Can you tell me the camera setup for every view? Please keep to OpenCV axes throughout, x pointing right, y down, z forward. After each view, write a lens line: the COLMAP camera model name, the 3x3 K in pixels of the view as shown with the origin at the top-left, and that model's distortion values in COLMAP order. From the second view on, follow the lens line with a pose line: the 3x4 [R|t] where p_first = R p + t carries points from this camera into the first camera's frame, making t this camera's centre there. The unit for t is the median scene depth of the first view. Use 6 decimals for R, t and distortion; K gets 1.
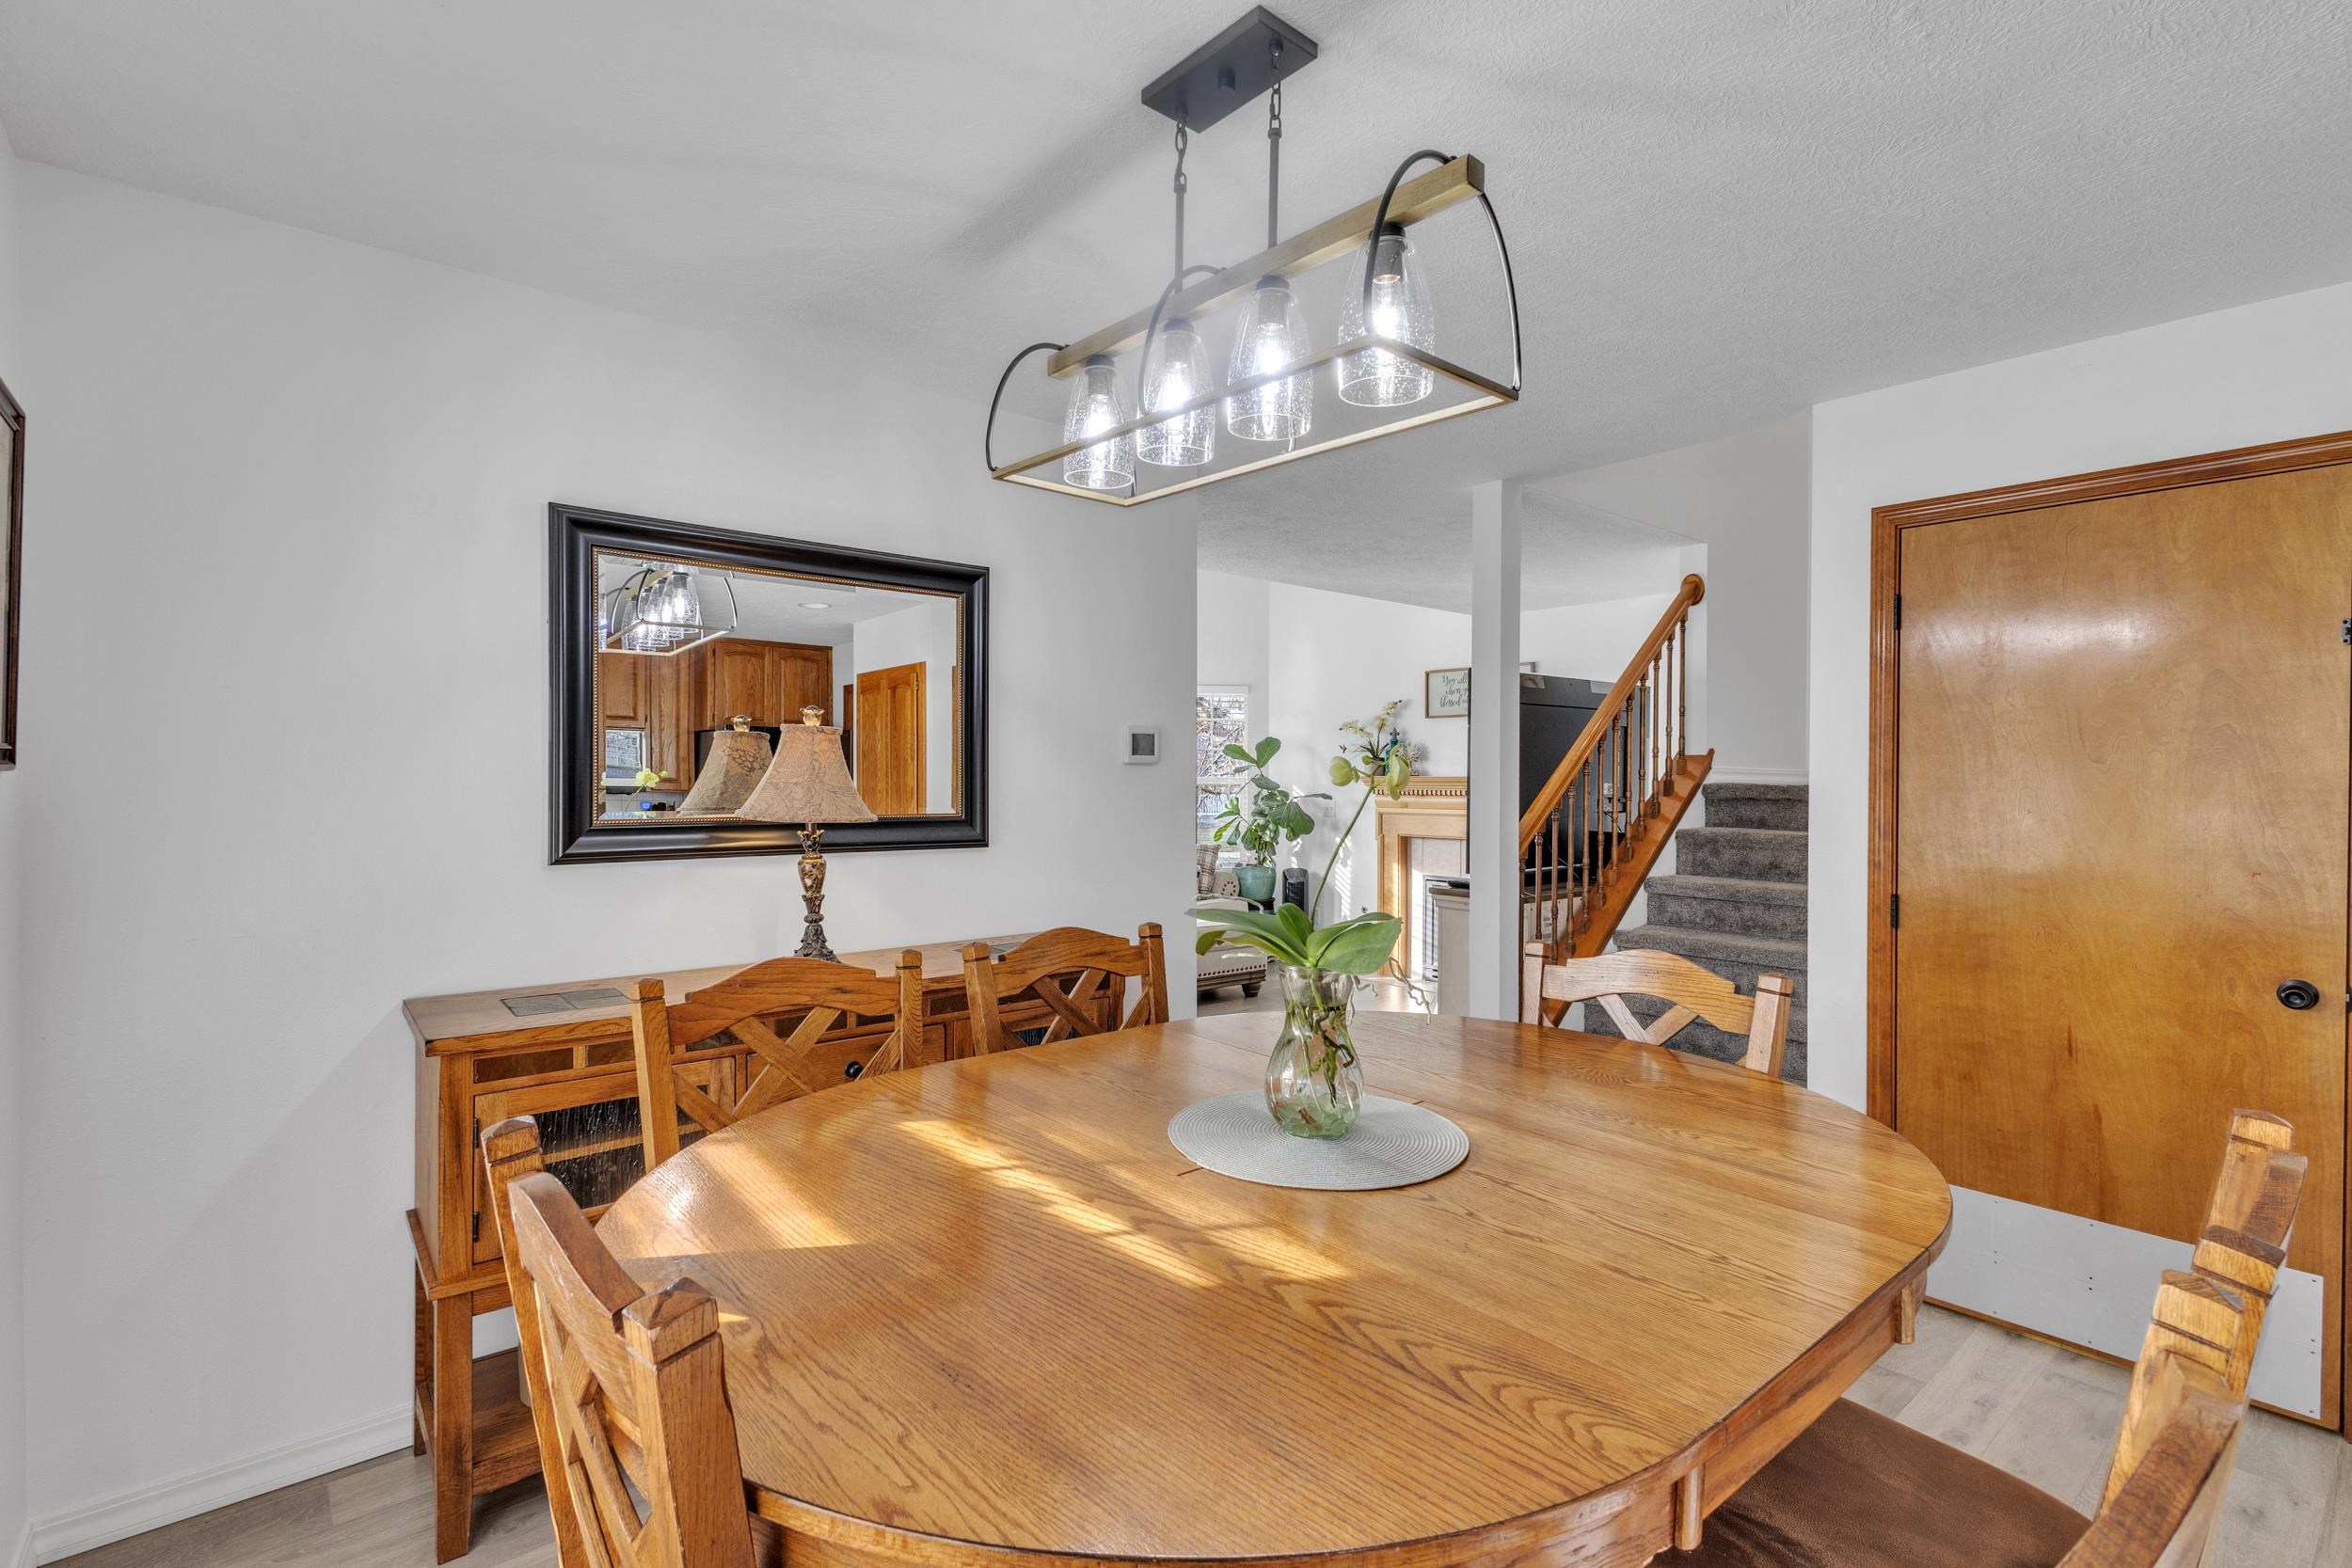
lens RADIAL K [[1101.2, 0, 1182.3], [0, 1101.2, 782.2], [0, 0, 1]] dist [0.017582, -0.006649]
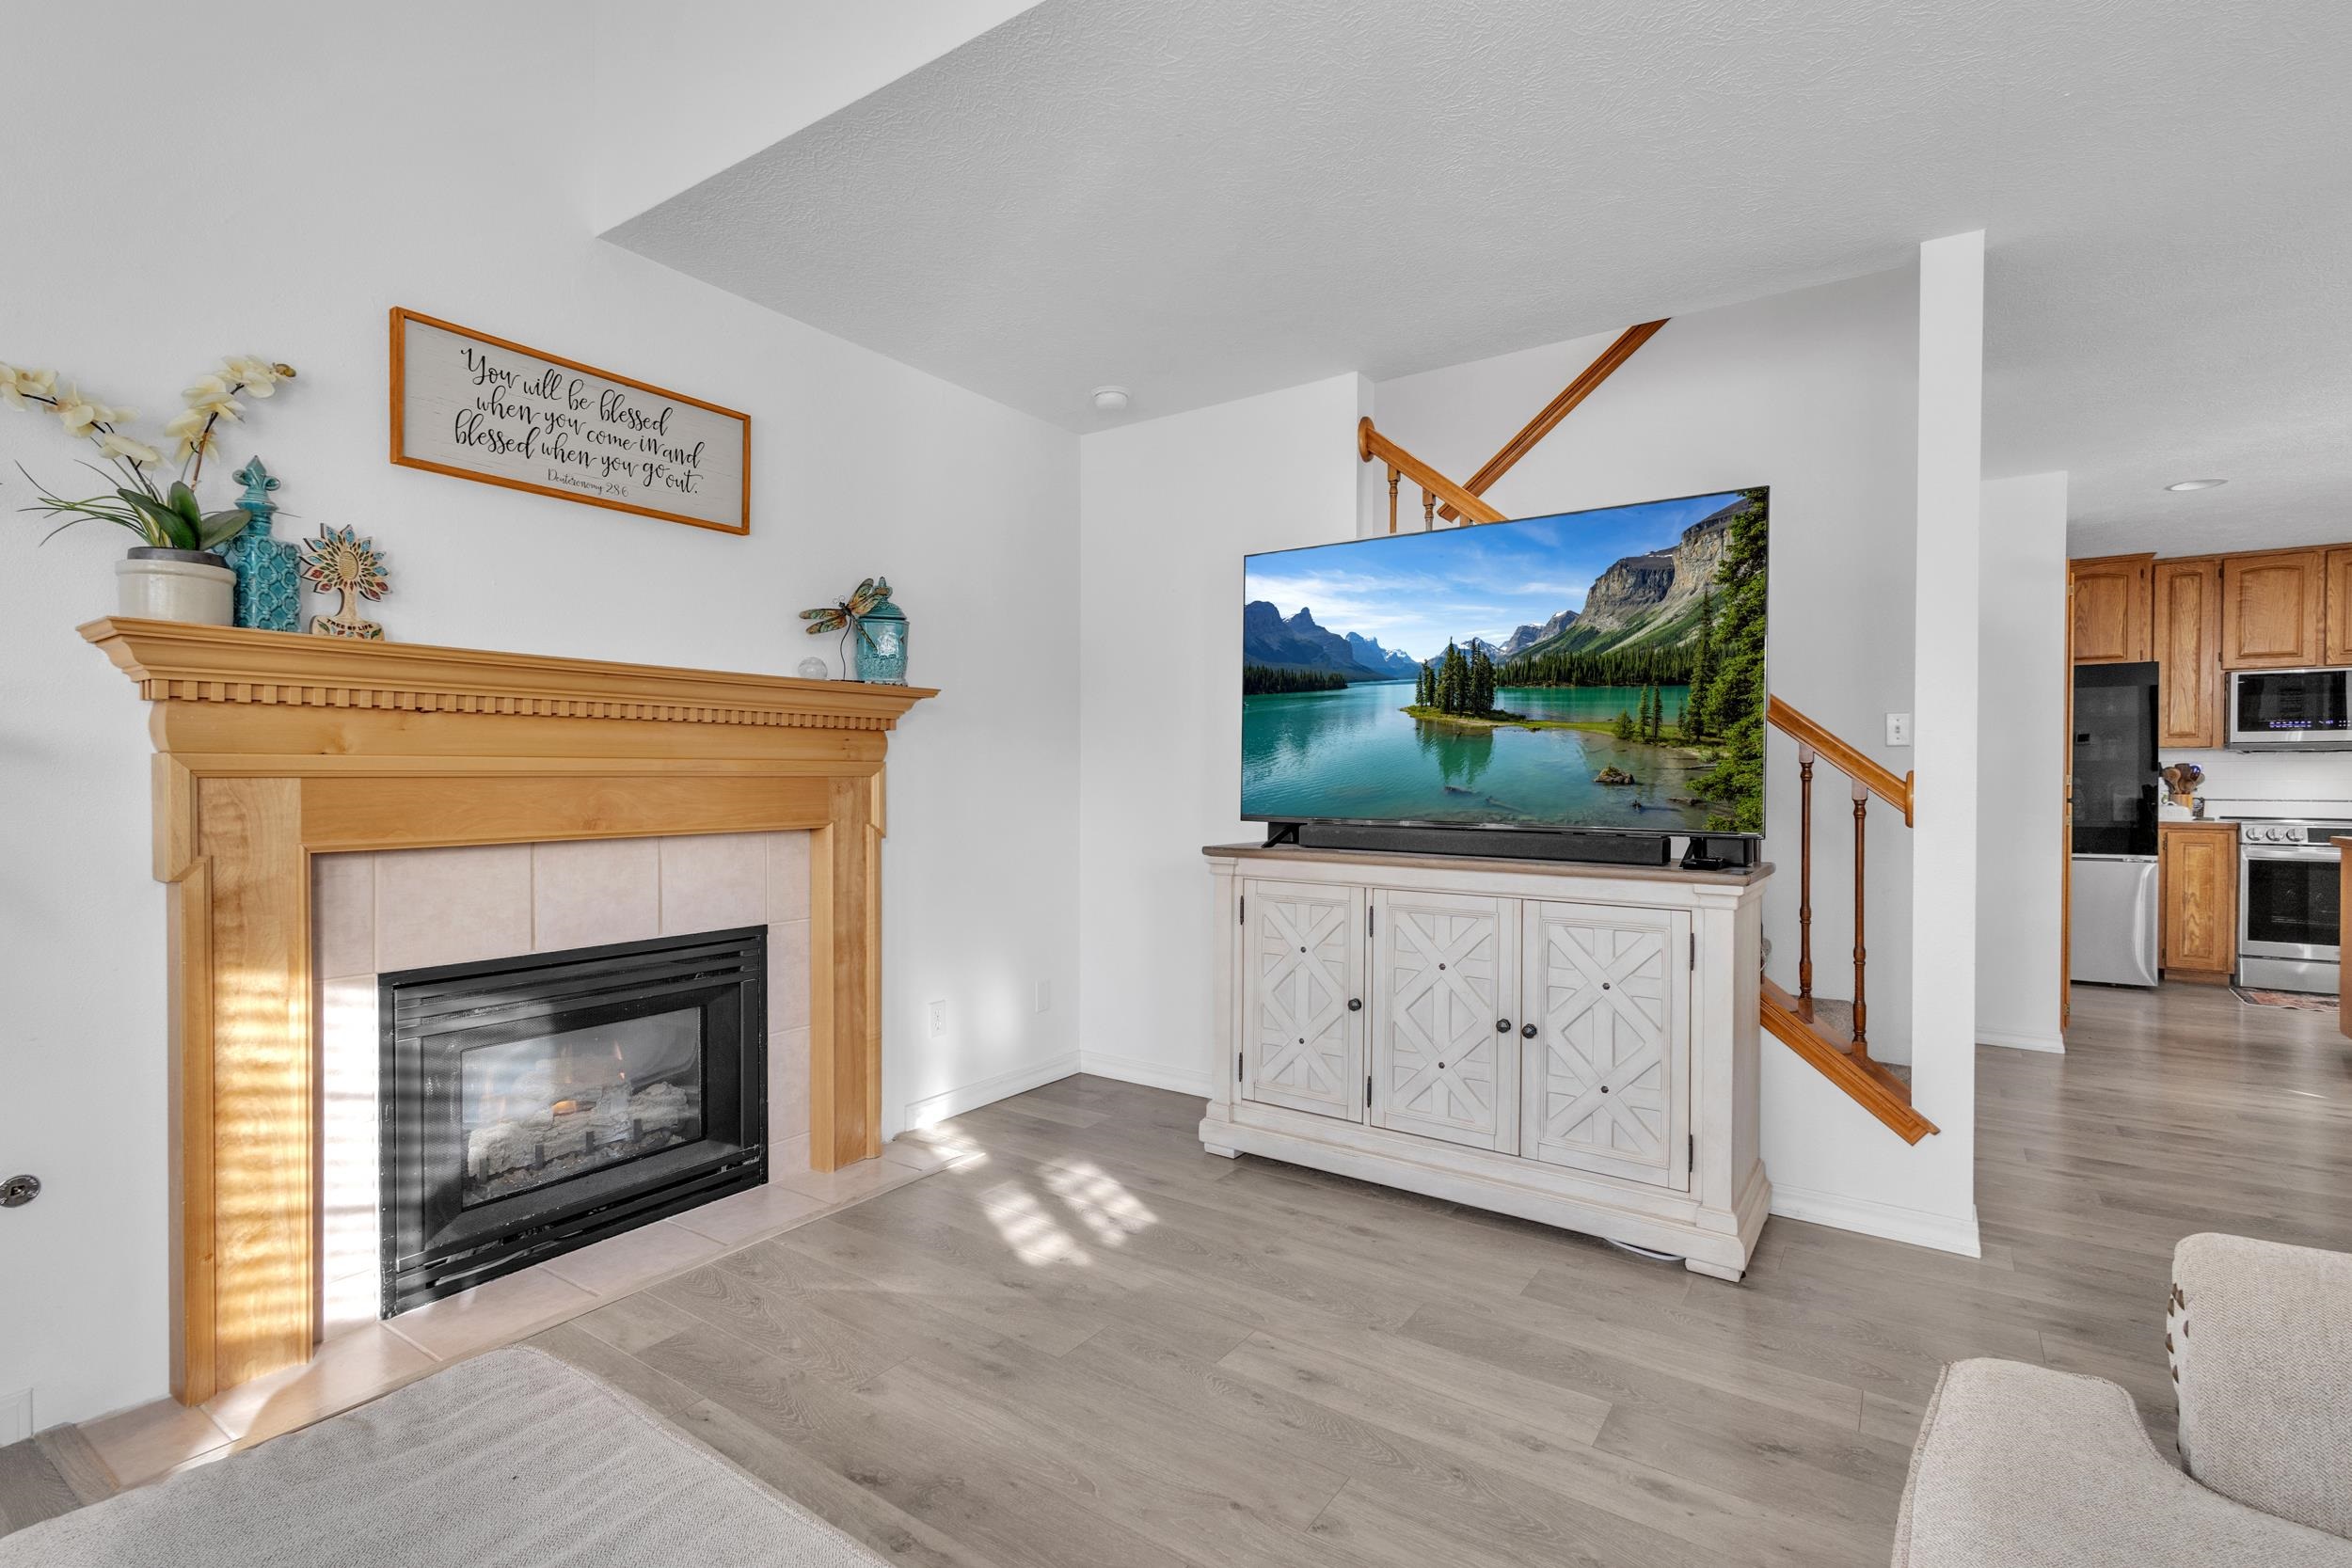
lens RADIAL K [[1101.2, 0, 1182.3], [0, 1101.2, 782.2], [0, 0, 1]] dist [0.017582, -0.006649]
pose [[-0.253119, -0.013210, 0.967345, -0.288375], [0.001766, 0.999899, 0.014117, 0.058258], [-0.967433, 0.005282, -0.253070, 1.842700]]
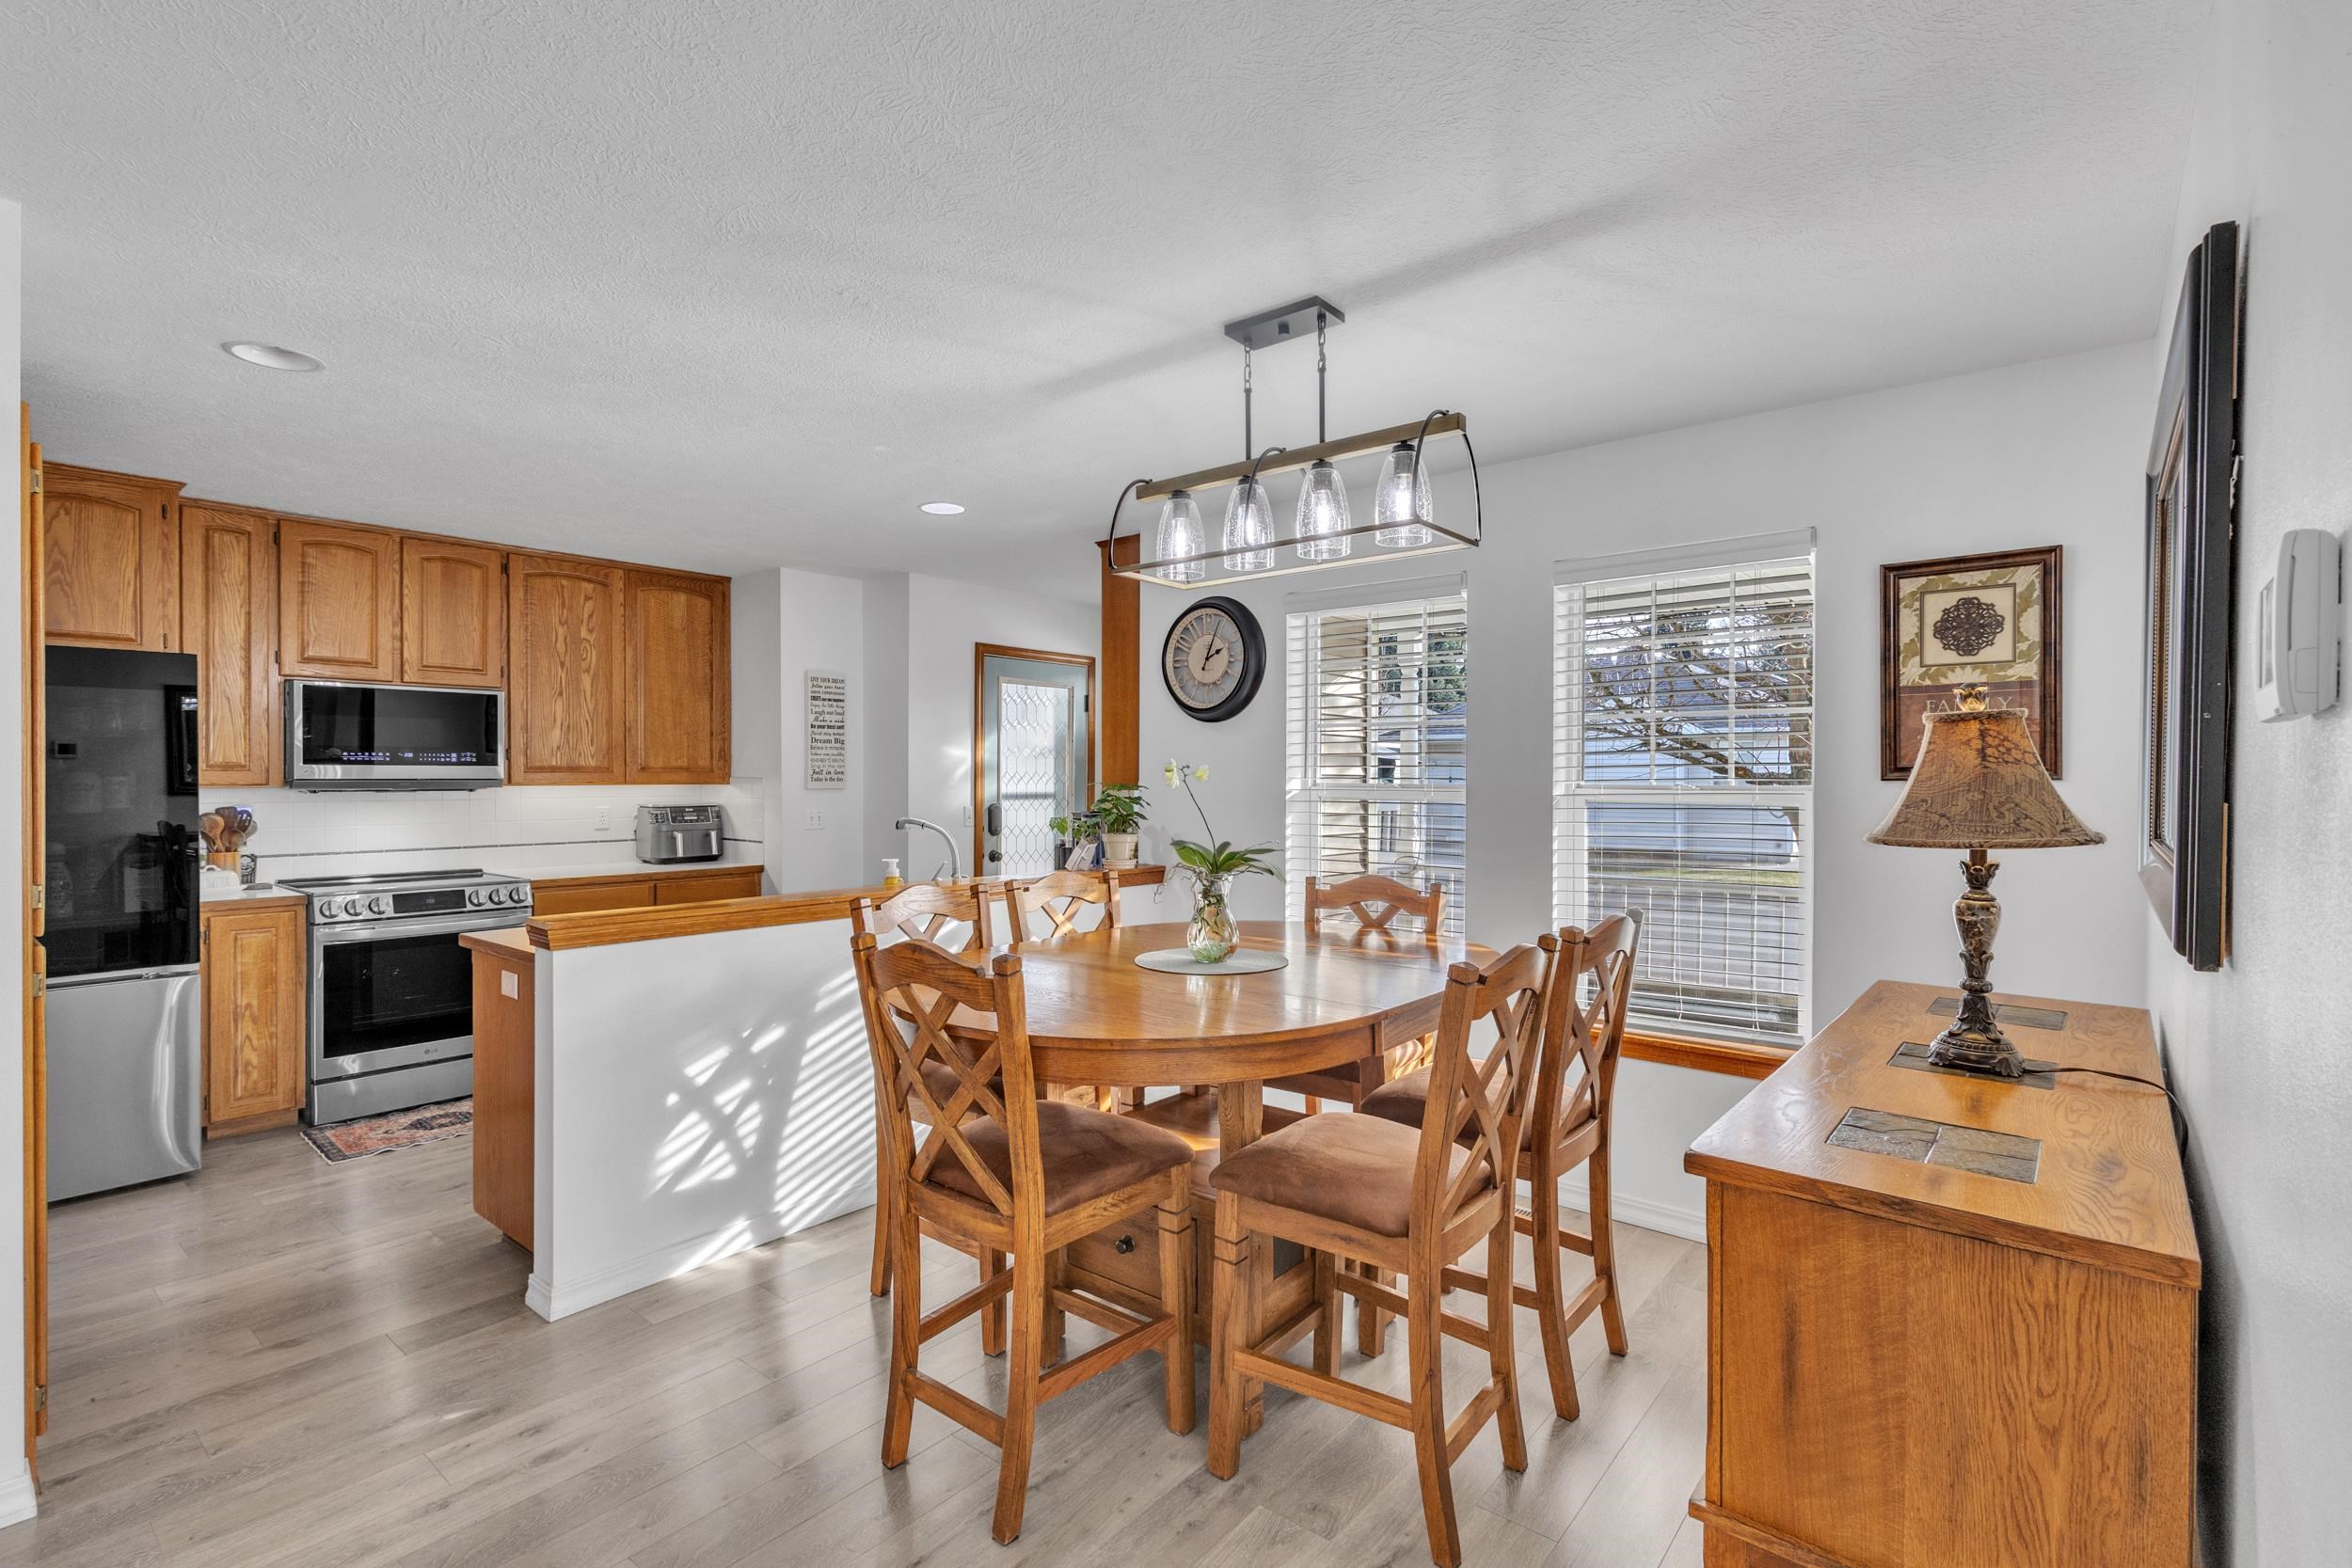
lens RADIAL K [[1101.2, 0, 1182.3], [0, 1101.2, 782.2], [0, 0, 1]] dist [0.017582, -0.006649]
pose [[-0.988147, -0.006871, -0.153355, 0.235063], [-0.008775, 0.999892, 0.011747, -0.000755], [0.153258, 0.012953, -0.988101, 1.132702]]
